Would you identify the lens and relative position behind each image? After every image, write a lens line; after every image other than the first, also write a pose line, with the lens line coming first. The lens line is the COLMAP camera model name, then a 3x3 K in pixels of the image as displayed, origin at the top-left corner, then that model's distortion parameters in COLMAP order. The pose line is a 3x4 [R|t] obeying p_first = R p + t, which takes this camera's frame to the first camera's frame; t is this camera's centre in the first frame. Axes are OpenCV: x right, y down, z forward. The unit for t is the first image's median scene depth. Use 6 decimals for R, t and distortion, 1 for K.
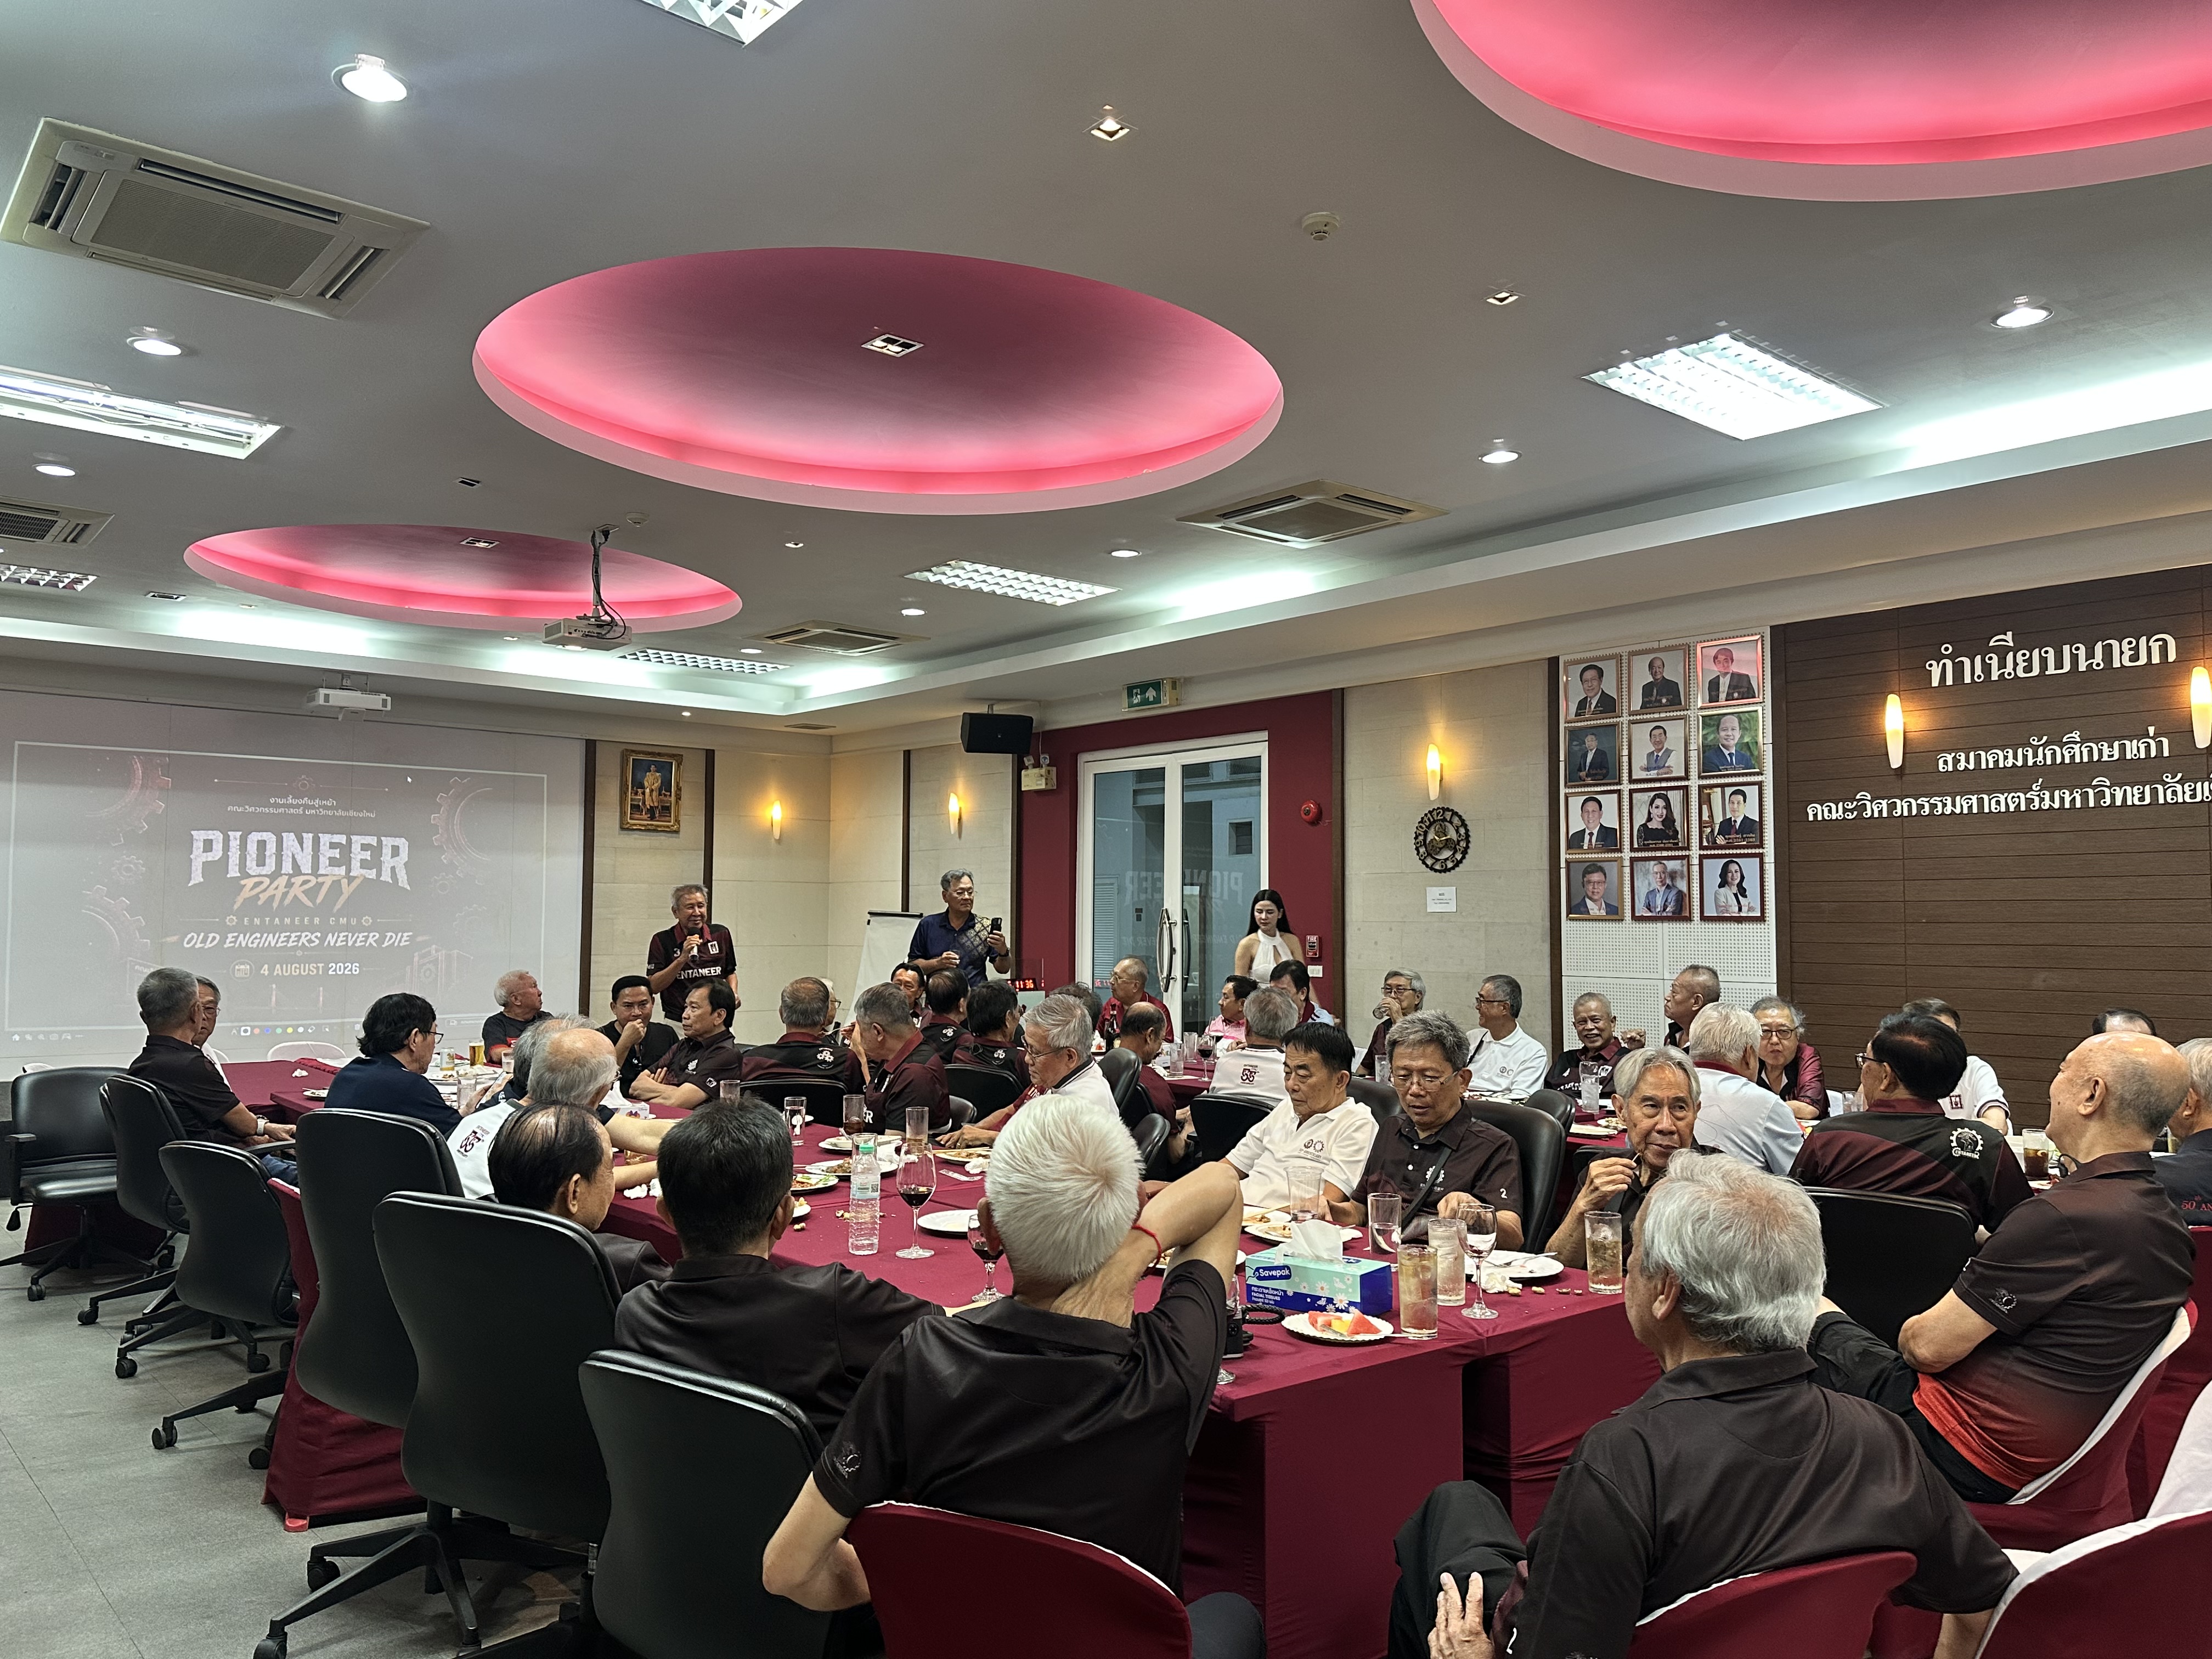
lens RADIAL K [[1589.1, 0, 1124.7], [0, 1589.1, 833.8], [0, 0, 1]] dist [0.069492, -0.092355]
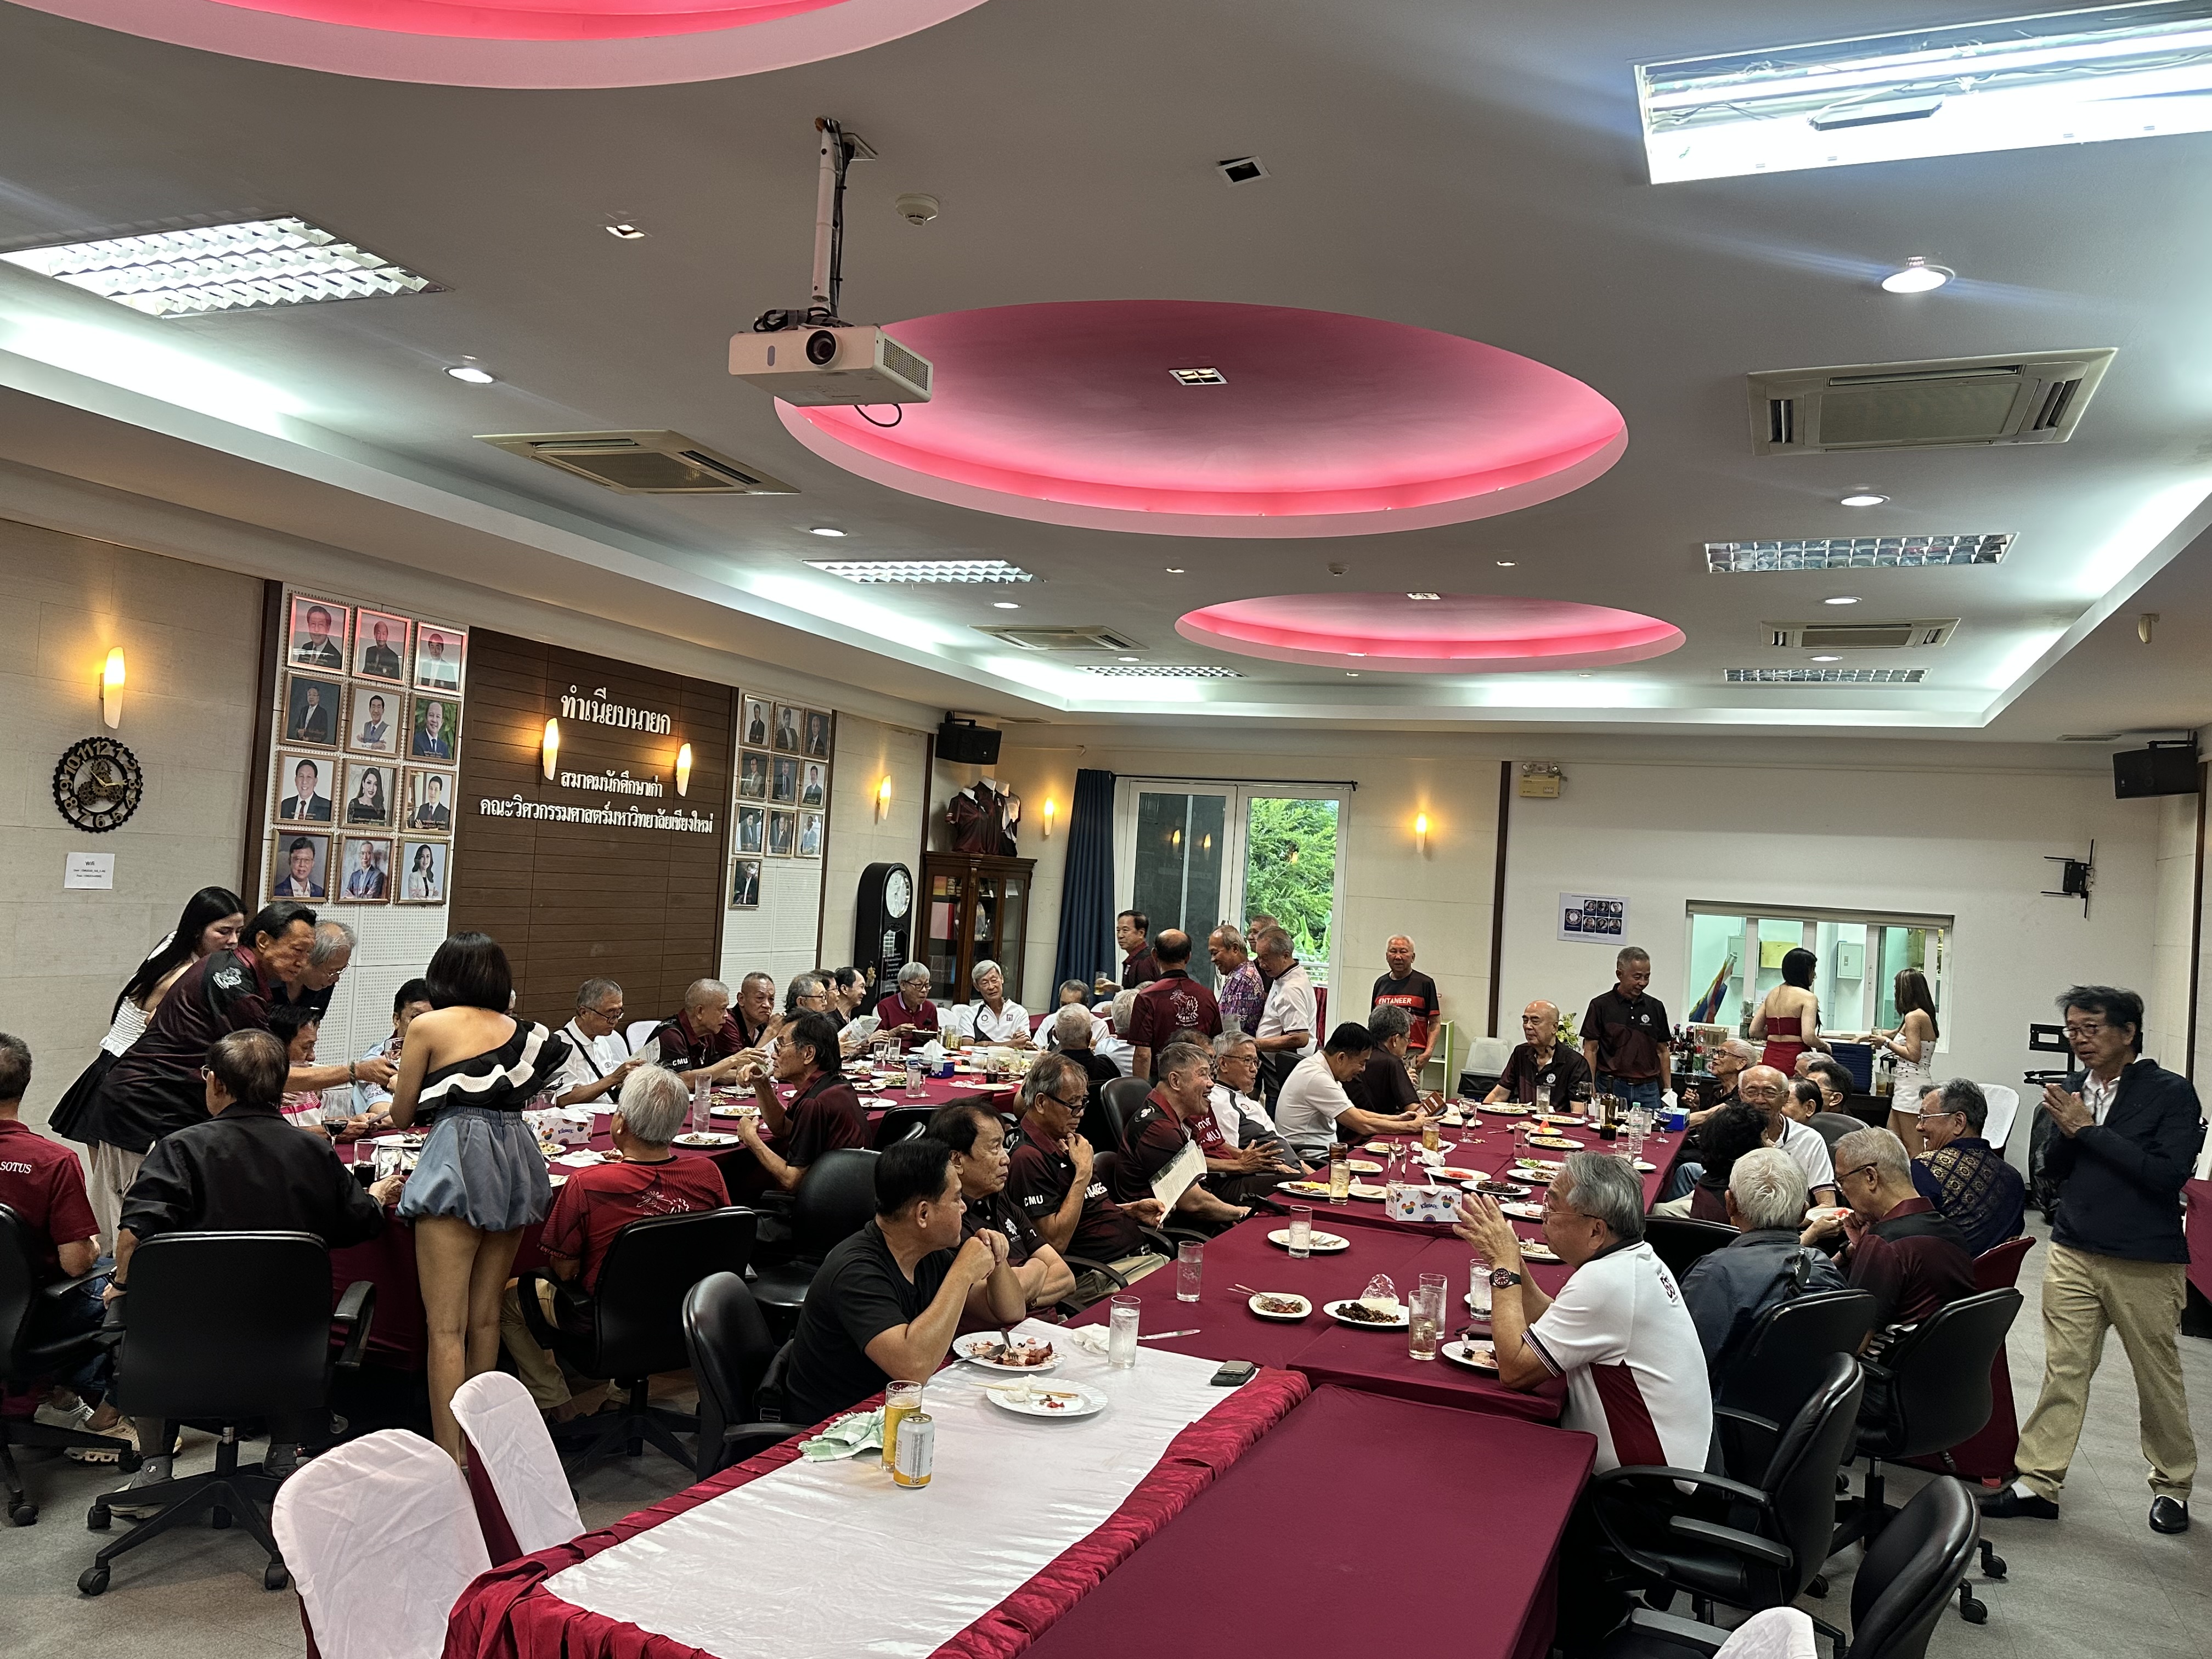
lens RADIAL K [[1691.3, 0, 1078.9], [0, 1691.3, 829.8], [0, 0, 1]] dist [0.103822, -0.029467]
pose [[-0.437168, -0.000376, 0.899380, -0.560496], [-0.111231, 0.992345, -0.053652, 0.013881], [-0.892475, -0.123494, -0.433864, 0.796312]]
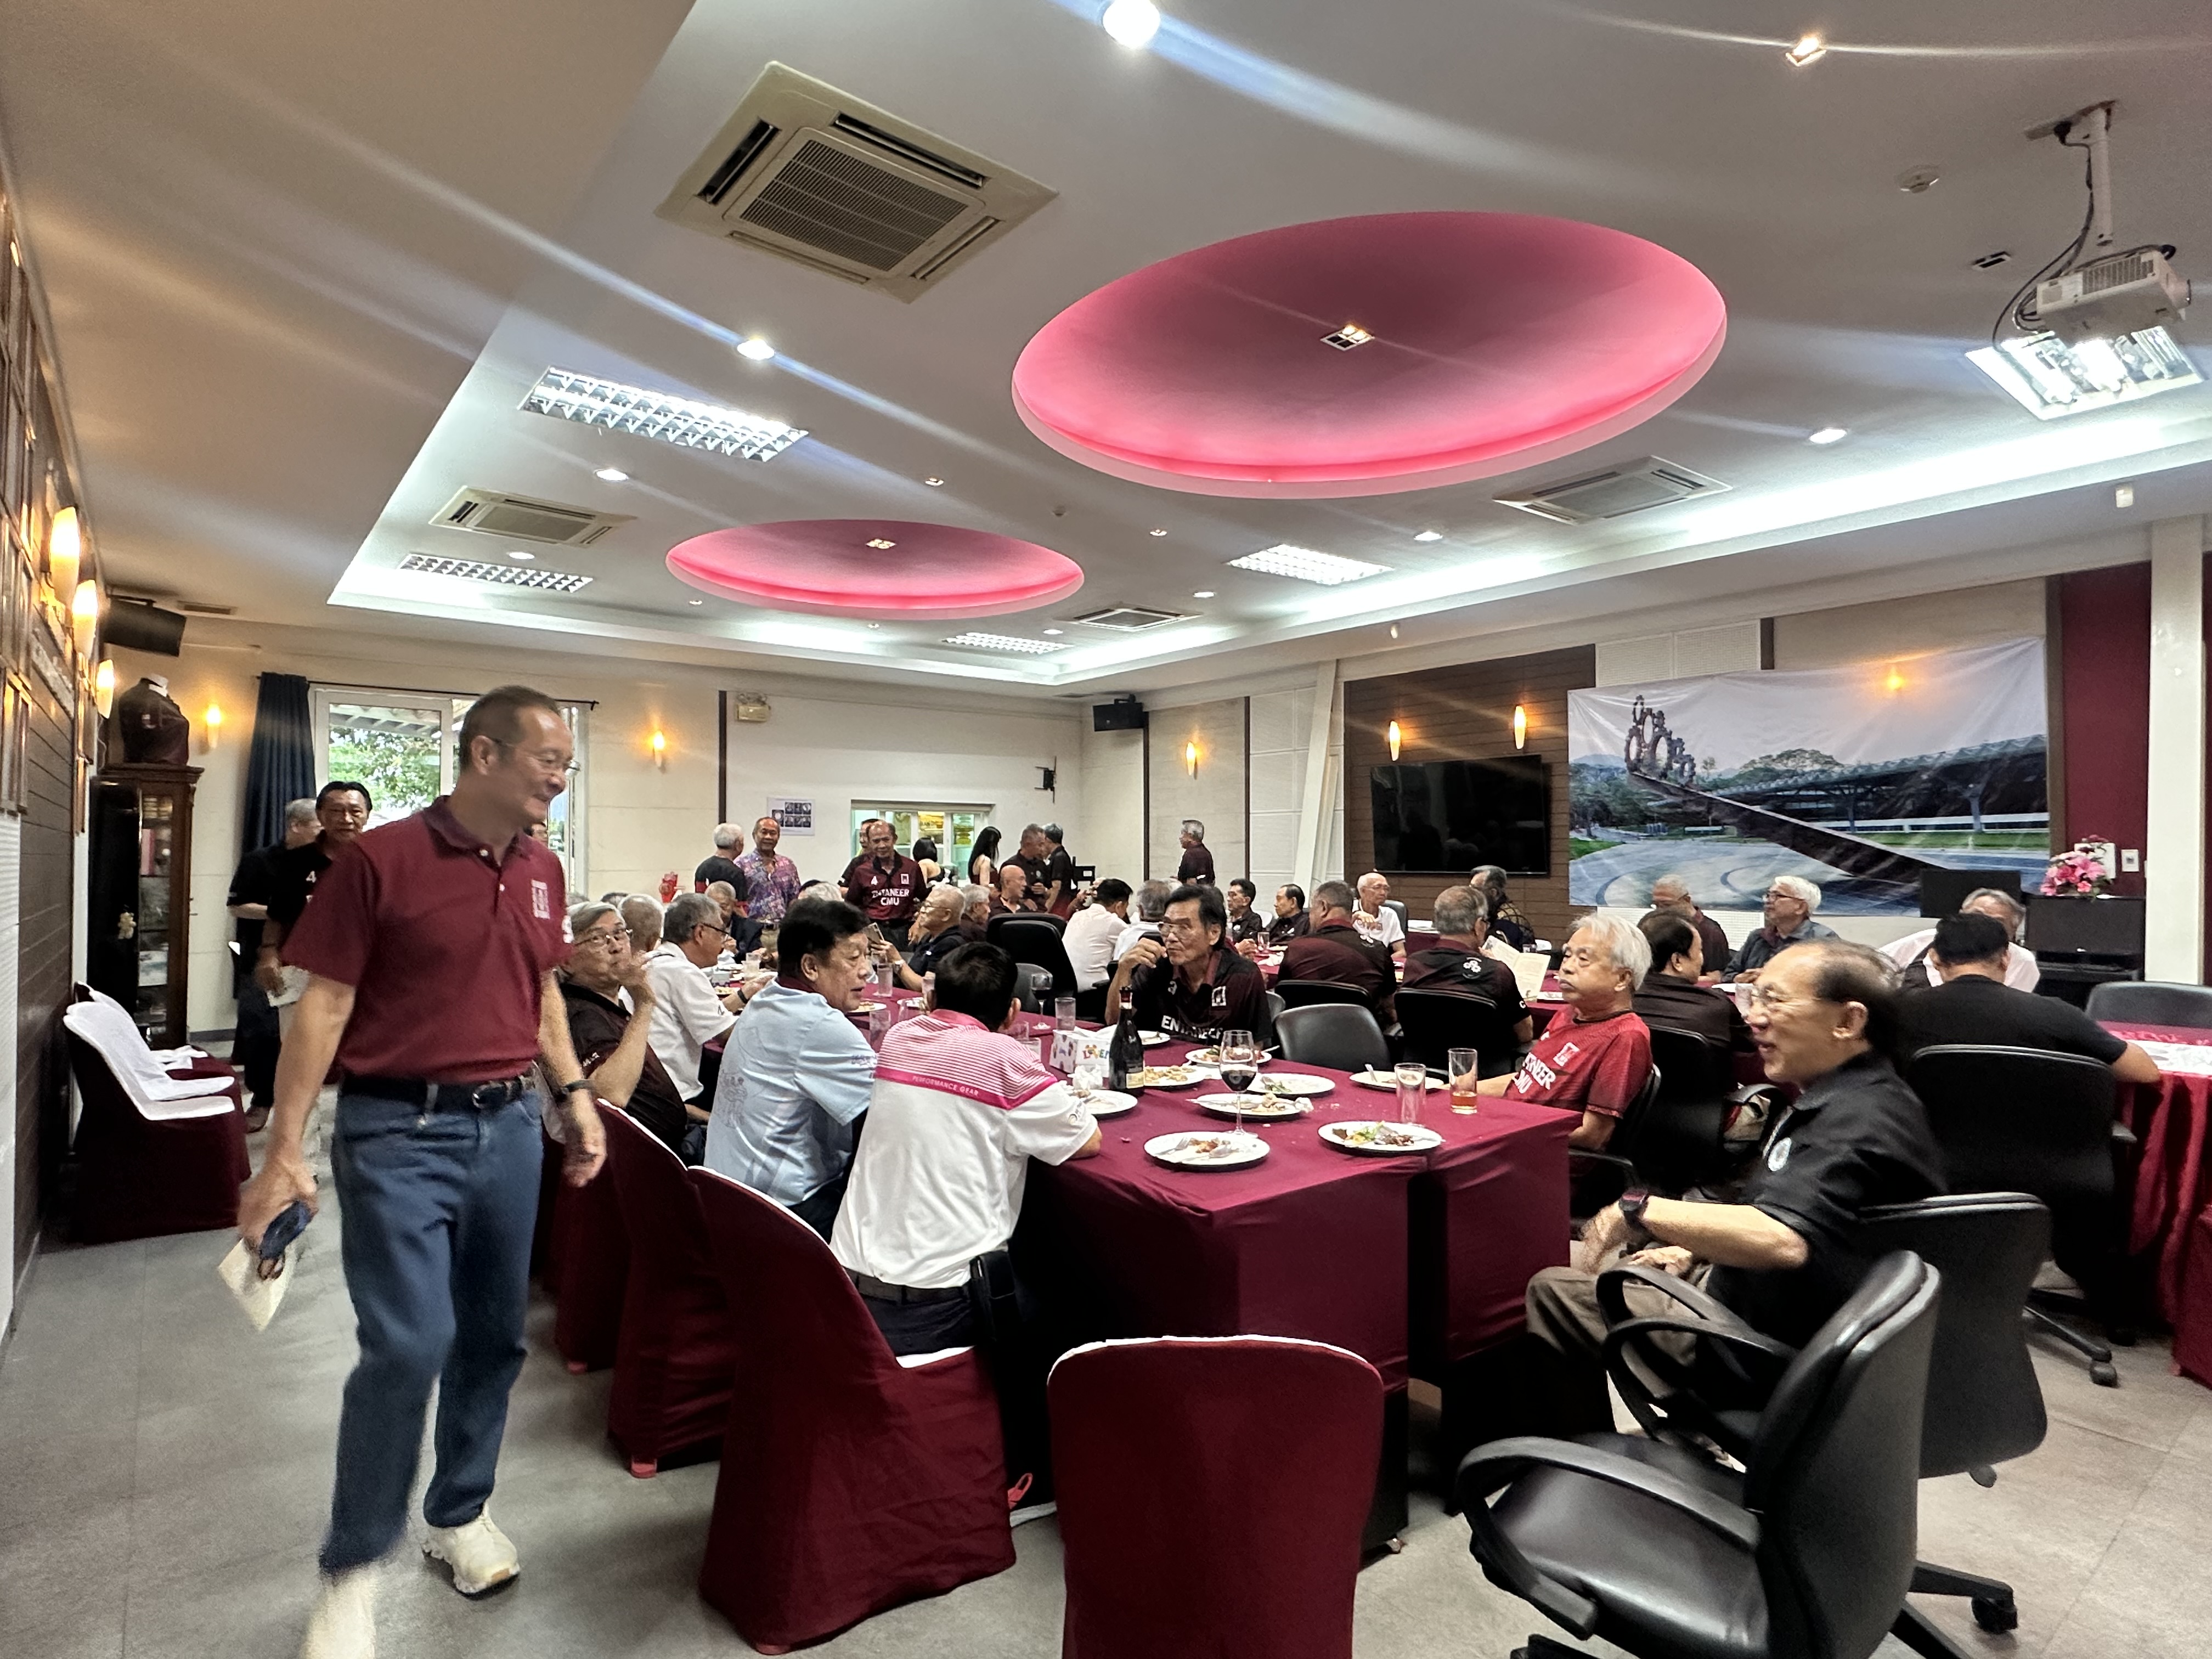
lens RADIAL K [[1164.7, 0, 1110.7], [0, 1164.7, 833.8], [0, 0, 1]] dist [-0.006238, 0.004600]
pose [[-0.998946, 0.001373, 0.045876, -0.003495], [-0.001971, 0.997348, -0.072754, 0.061487], [-0.045854, -0.072768, -0.996294, 0.980157]]
